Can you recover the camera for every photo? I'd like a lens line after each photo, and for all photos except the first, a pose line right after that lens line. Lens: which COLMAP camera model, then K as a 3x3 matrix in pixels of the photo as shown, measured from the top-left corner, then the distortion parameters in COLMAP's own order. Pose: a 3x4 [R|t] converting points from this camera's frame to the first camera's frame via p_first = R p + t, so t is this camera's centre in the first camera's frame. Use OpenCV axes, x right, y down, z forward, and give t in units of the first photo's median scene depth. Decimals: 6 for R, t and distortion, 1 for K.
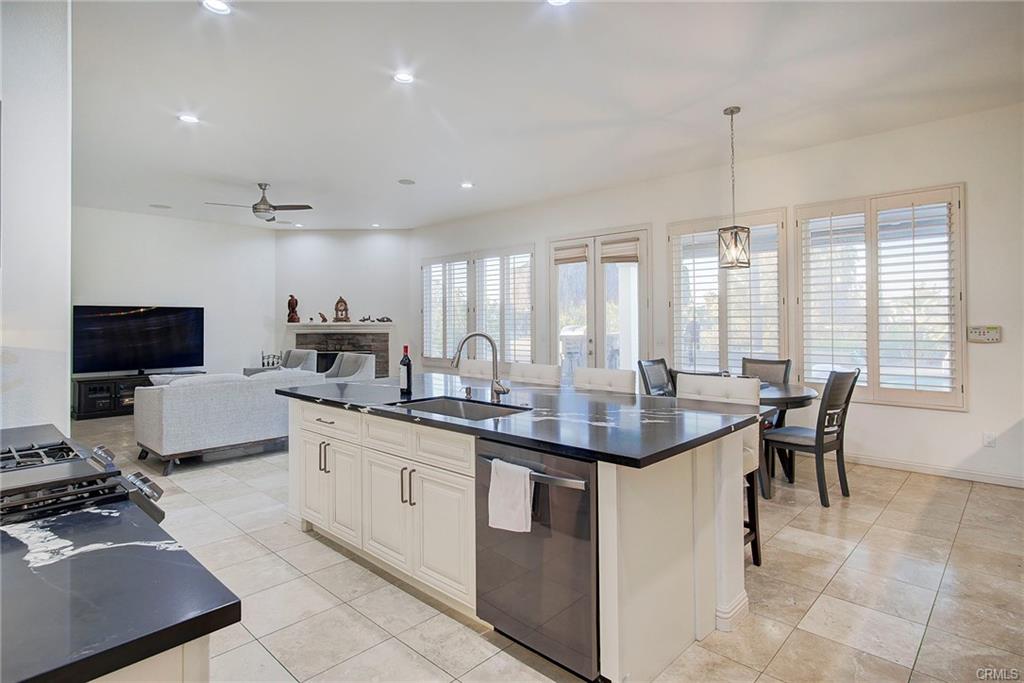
lens RADIAL K [[540.7, 0, 517.9], [0, 540.7, 315.5], [0, 0, 1]] dist [-0.001285, 0.000071]
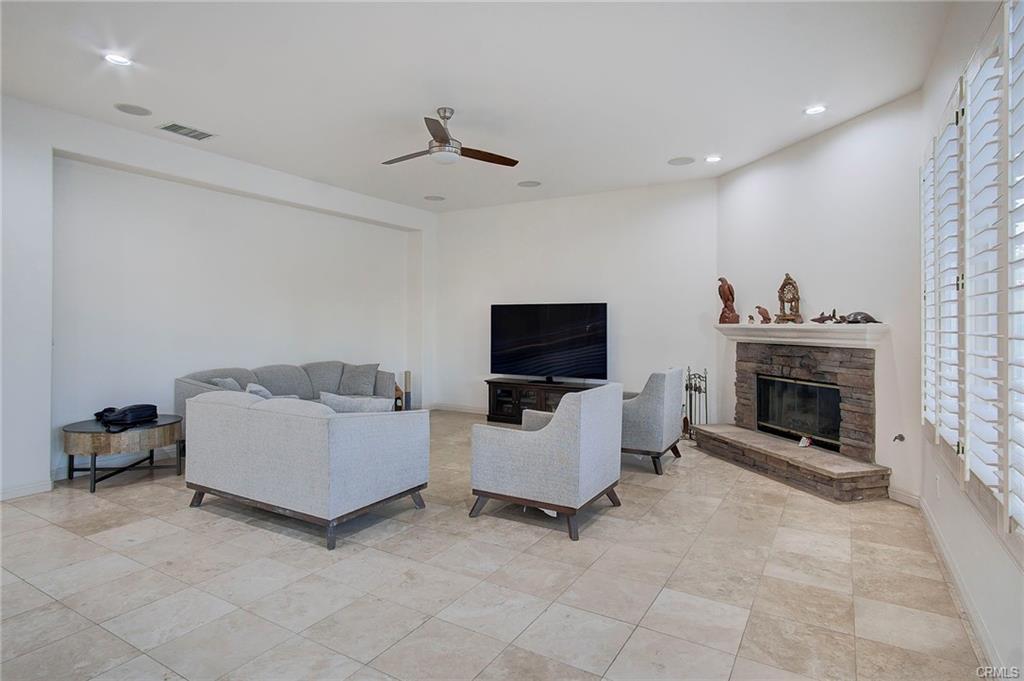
lens RADIAL K [[541.4, 0, 509.1], [0, 541.4, 318.1], [0, 0, 1]] dist [-0.001174, 0.000315]
pose [[0.212444, -0.004058, -0.977165, 0.122688], [0.007443, 0.999969, -0.002535, 0.006523], [0.977145, -0.006734, 0.212468, 0.629464]]
